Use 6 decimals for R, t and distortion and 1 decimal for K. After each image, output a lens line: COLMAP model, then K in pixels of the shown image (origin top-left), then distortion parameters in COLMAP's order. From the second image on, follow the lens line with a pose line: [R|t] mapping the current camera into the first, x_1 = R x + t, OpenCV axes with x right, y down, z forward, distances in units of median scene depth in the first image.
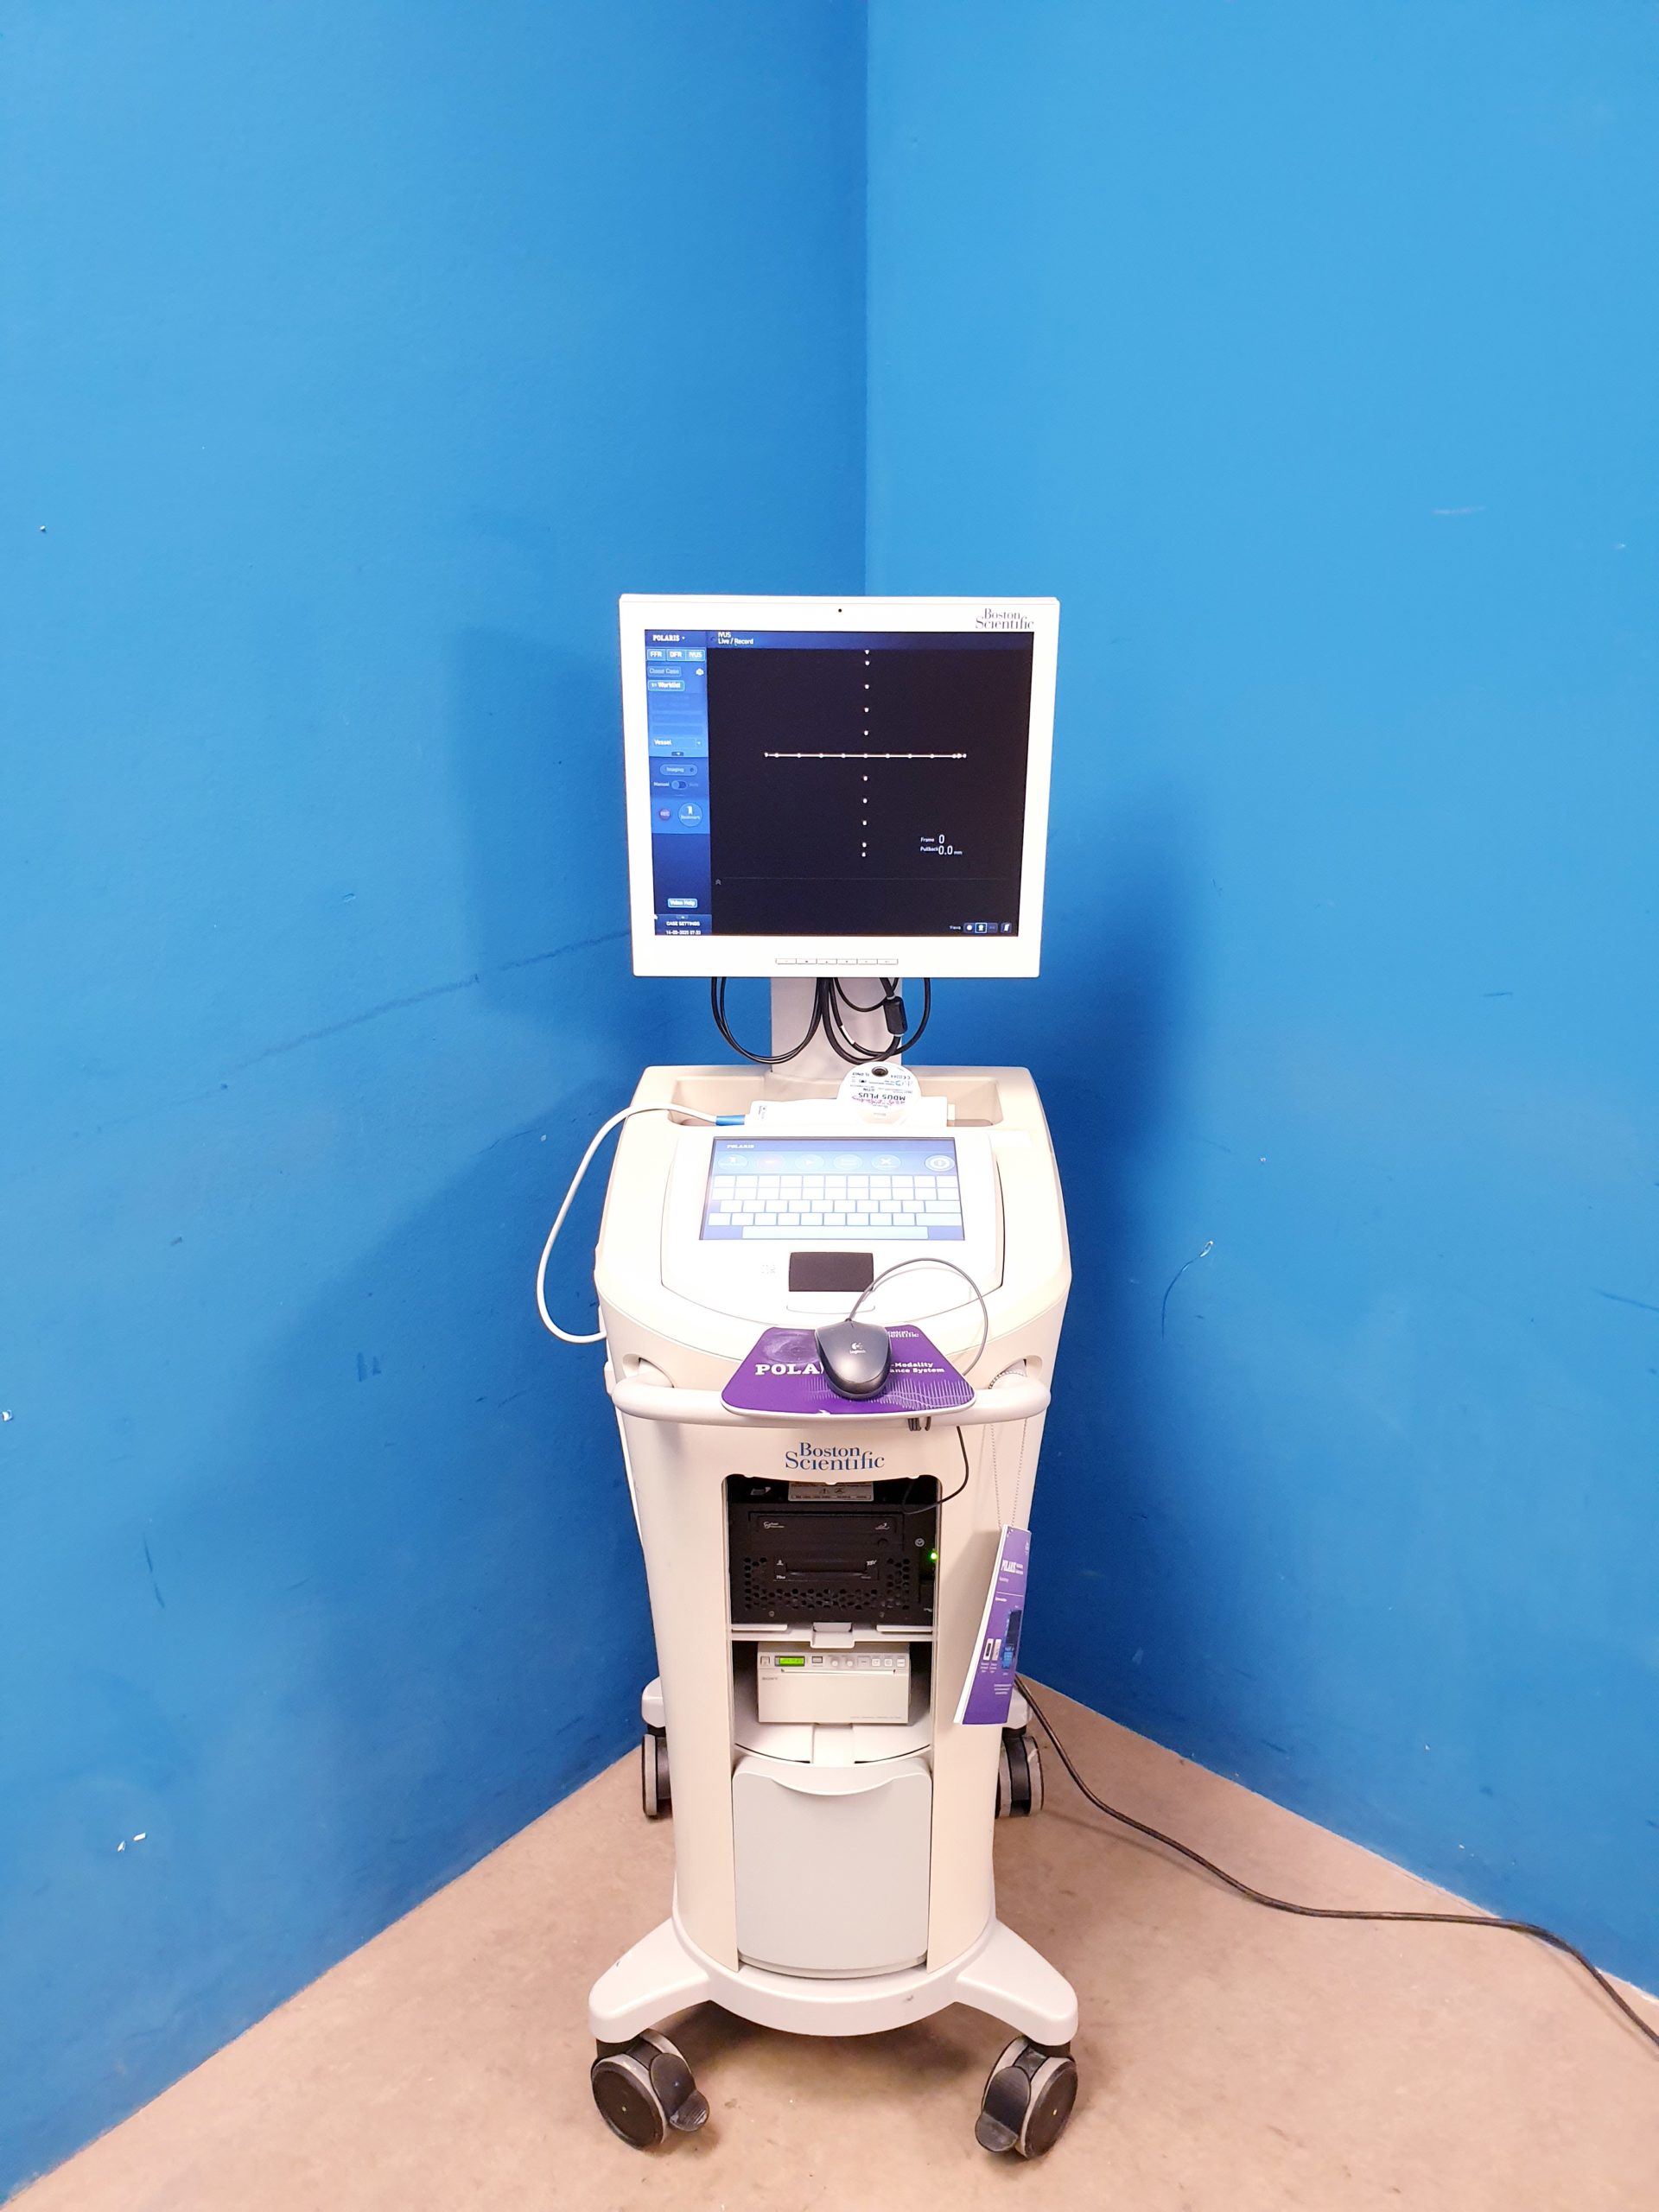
lens RADIAL K [[1637.2, 0, 833.8], [0, 1637.2, 1130.0], [0, 0, 1]] dist [0.068688, -0.080985]
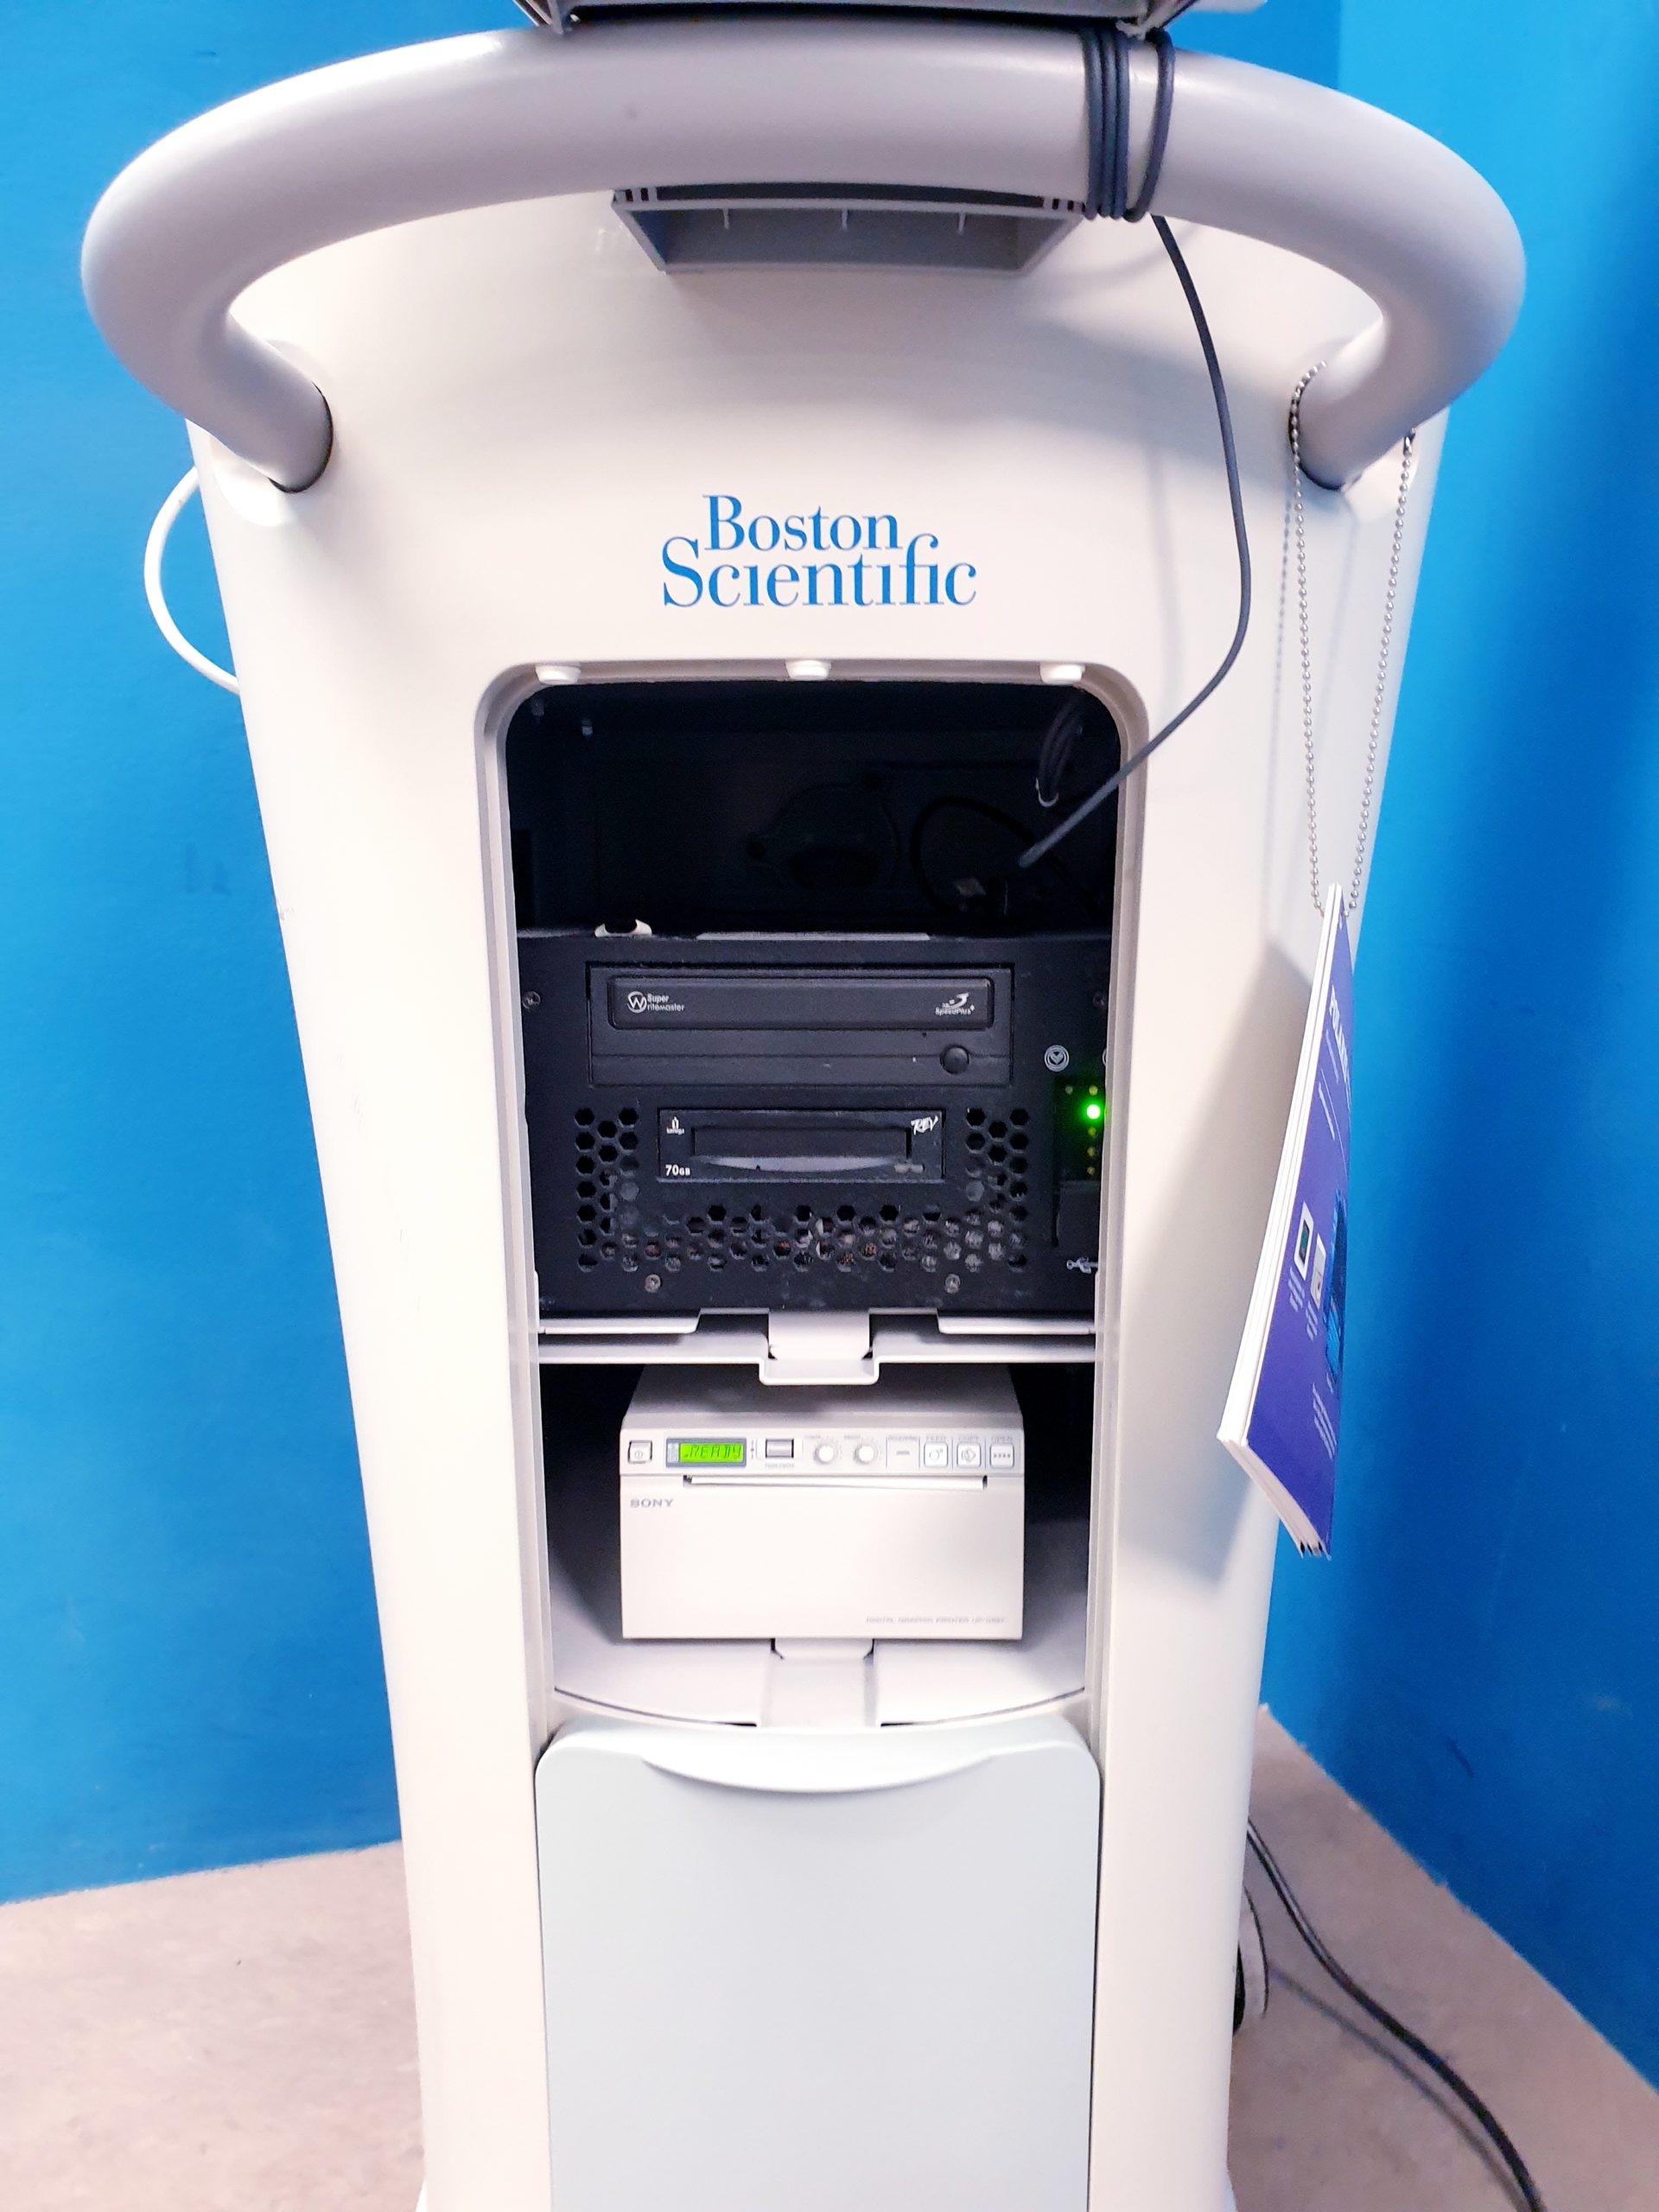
lens RADIAL K [[1646.9, 0, 853.3], [0, 1646.9, 1158.6], [0, 0, 1]] dist [0.151480, -0.279738]
pose [[0.999978, 0.000027, 0.006691, 0.004408], [0.001066, 0.986588, -0.163228, 0.317815], [-0.006605, 0.163231, 0.986566, 0.616519]]
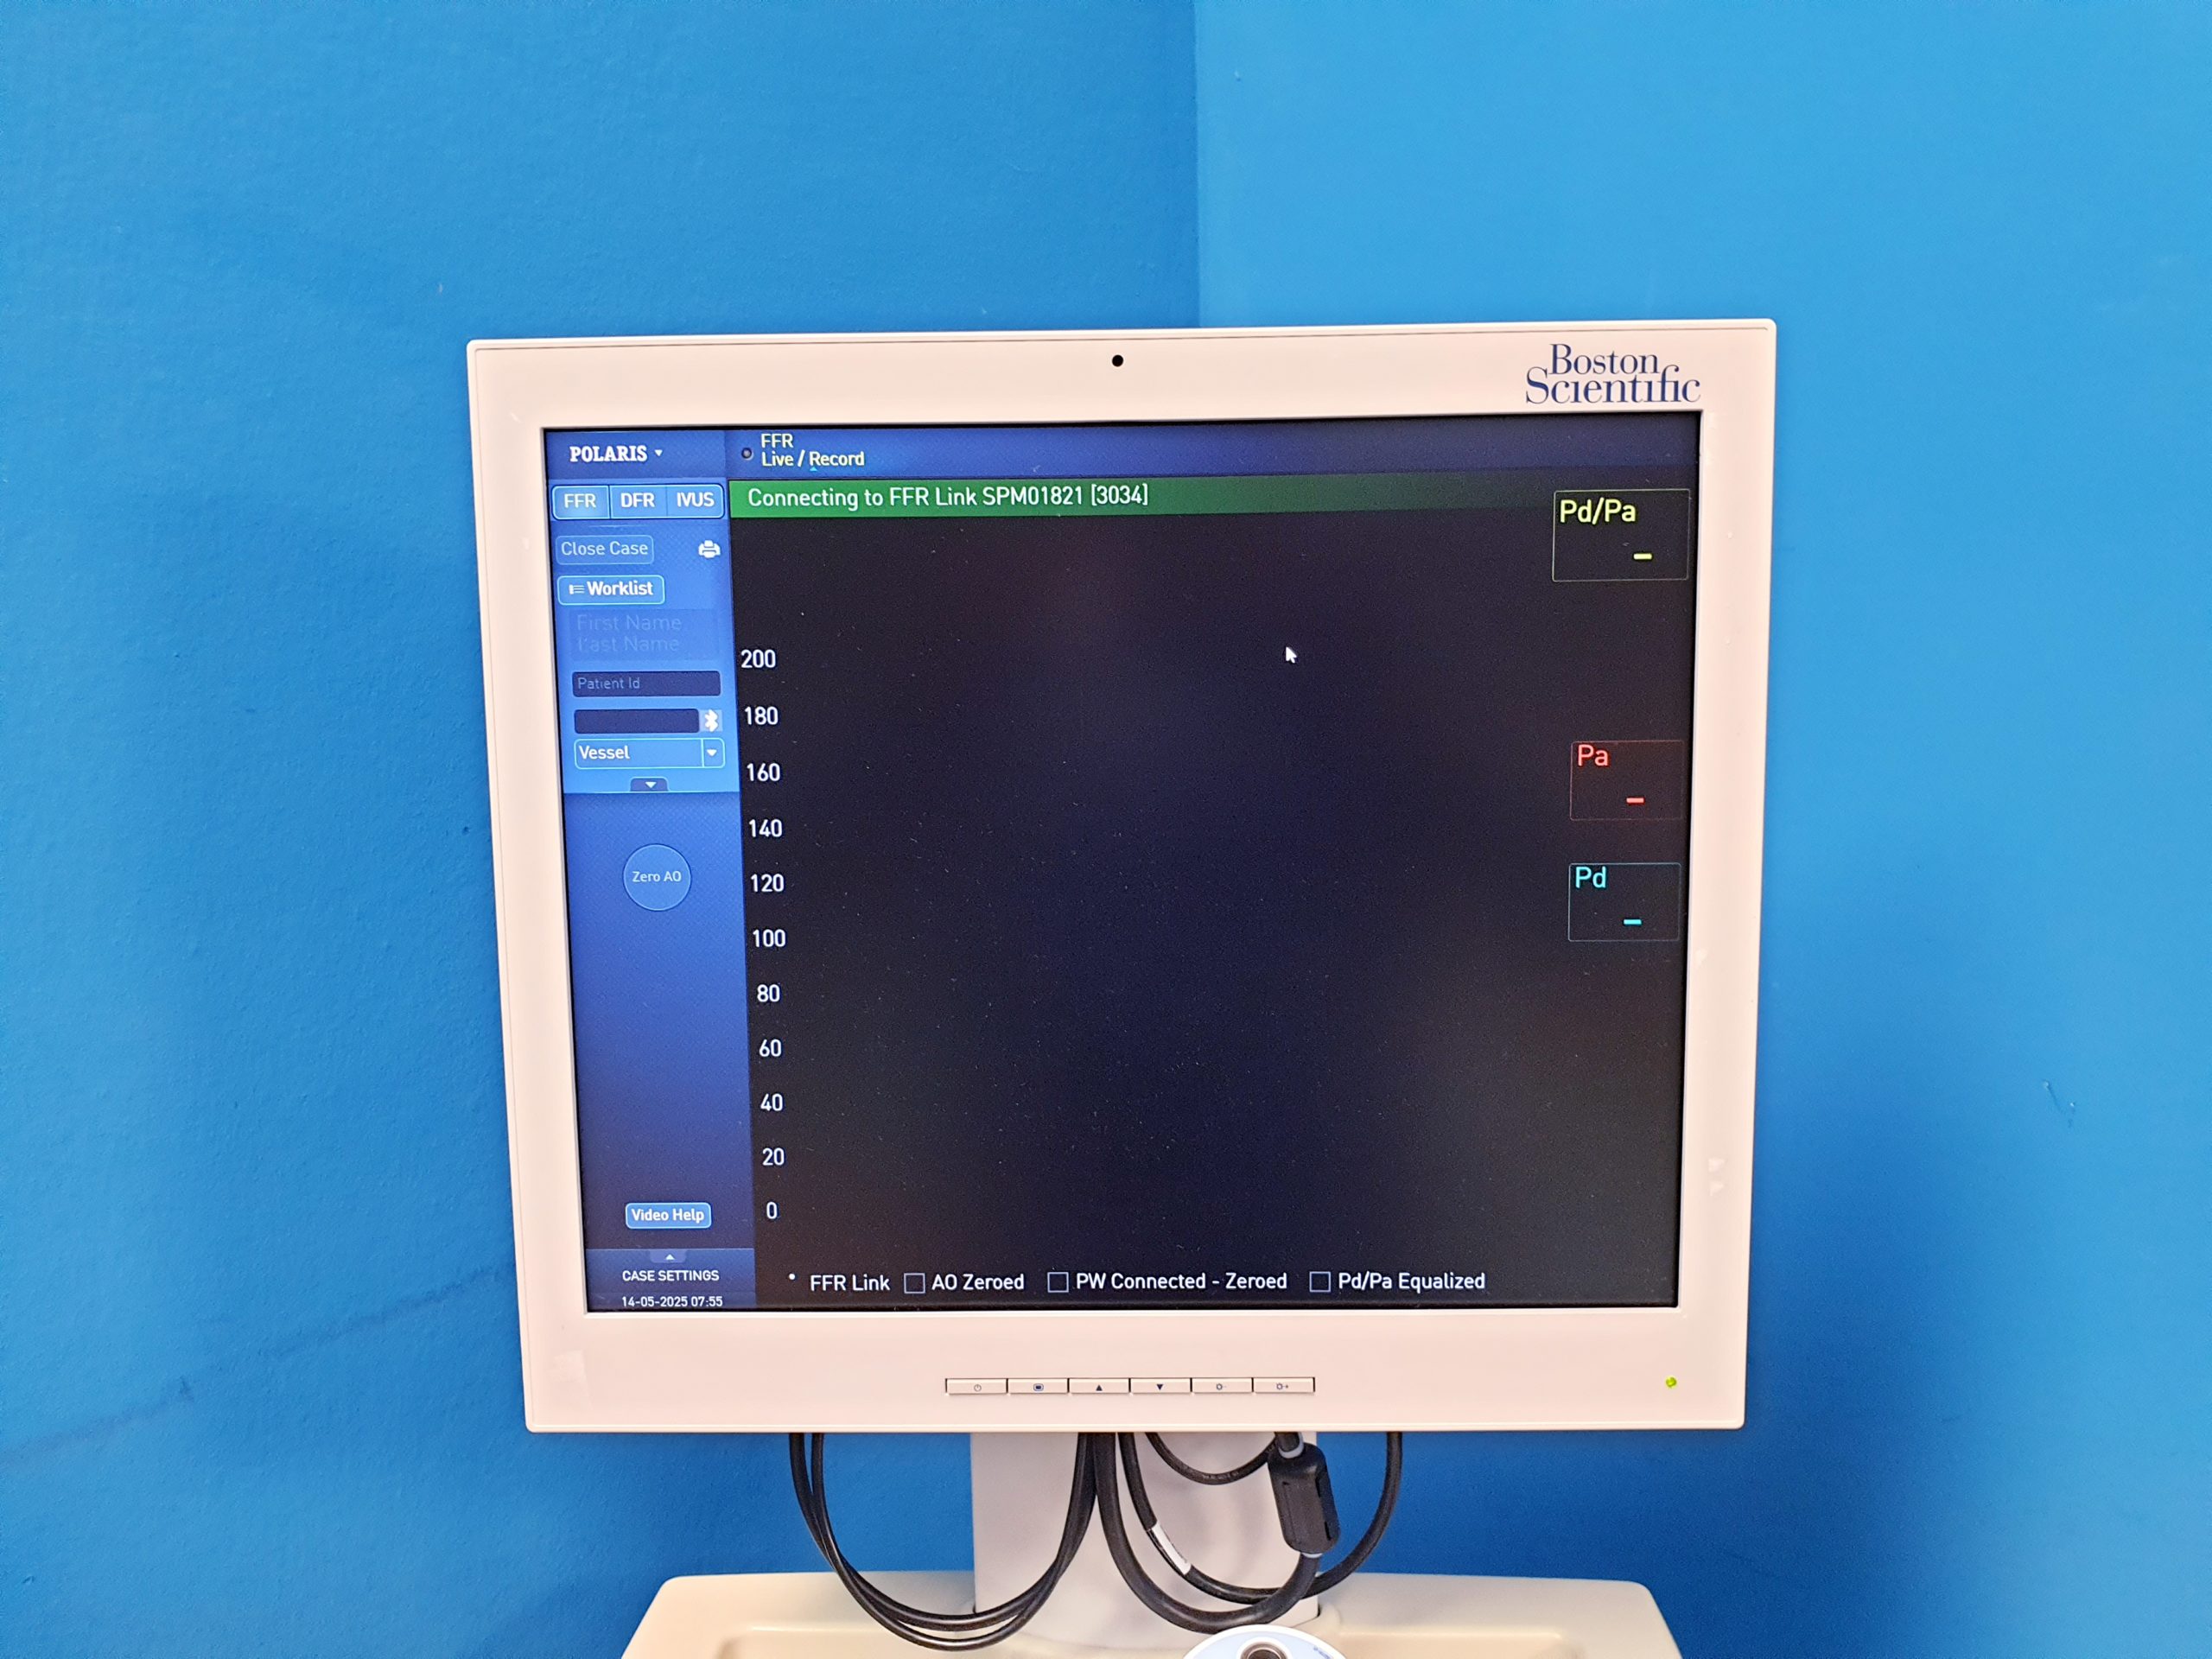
lens RADIAL K [[1649.6, 0, 1129.8], [0, 1649.6, 832.4], [0, 0, 1]] dist [0.116016, -0.256329]
pose [[0.999396, -0.016514, -0.030583, 0.014385], [0.008699, 0.970754, -0.239917, -0.133900], [0.033651, 0.239506, 0.970312, 0.661372]]
